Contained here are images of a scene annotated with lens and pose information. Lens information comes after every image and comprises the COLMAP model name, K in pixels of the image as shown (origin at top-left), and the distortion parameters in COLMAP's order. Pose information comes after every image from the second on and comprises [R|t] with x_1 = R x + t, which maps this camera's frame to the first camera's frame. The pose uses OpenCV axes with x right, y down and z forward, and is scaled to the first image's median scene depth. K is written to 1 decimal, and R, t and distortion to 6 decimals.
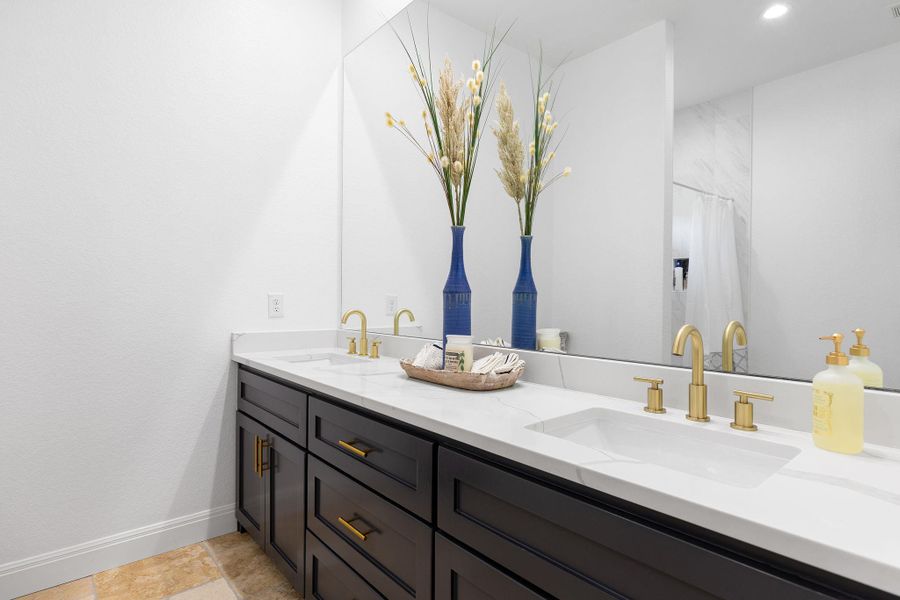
lens RADIAL K [[471.0, 0, 450.4], [0, 471.0, 298.7], [0, 0, 1]] dist [0.005032, 0.001156]
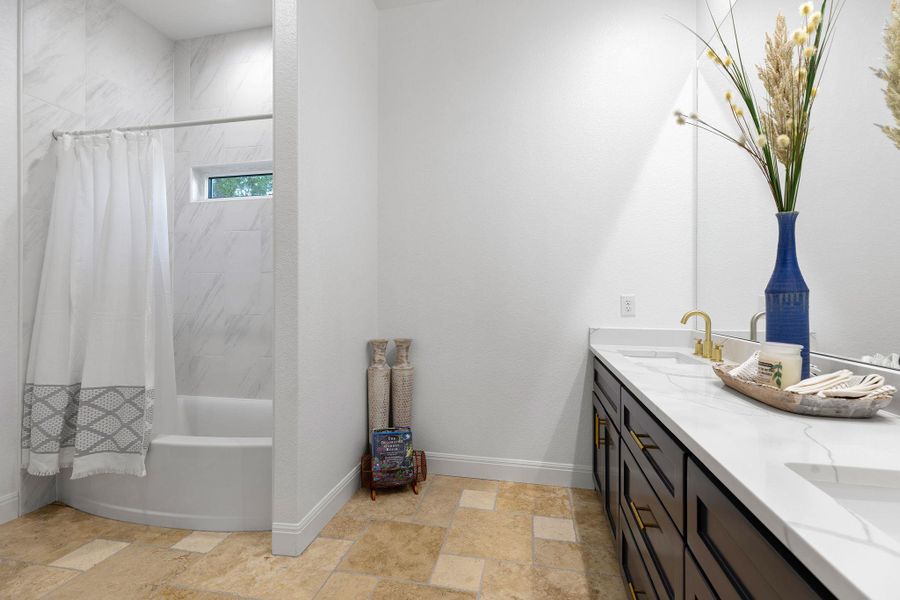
lens RADIAL K [[406.0, 0, 450.1], [0, 406.0, 298.6], [0, 0, 1]] dist [0.004807, 0.000319]
pose [[0.606828, -0.002495, -0.794830, 0.198290], [-0.000510, 0.999994, -0.003529, 0.001181], [0.794833, 0.002547, 0.606822, 0.080287]]
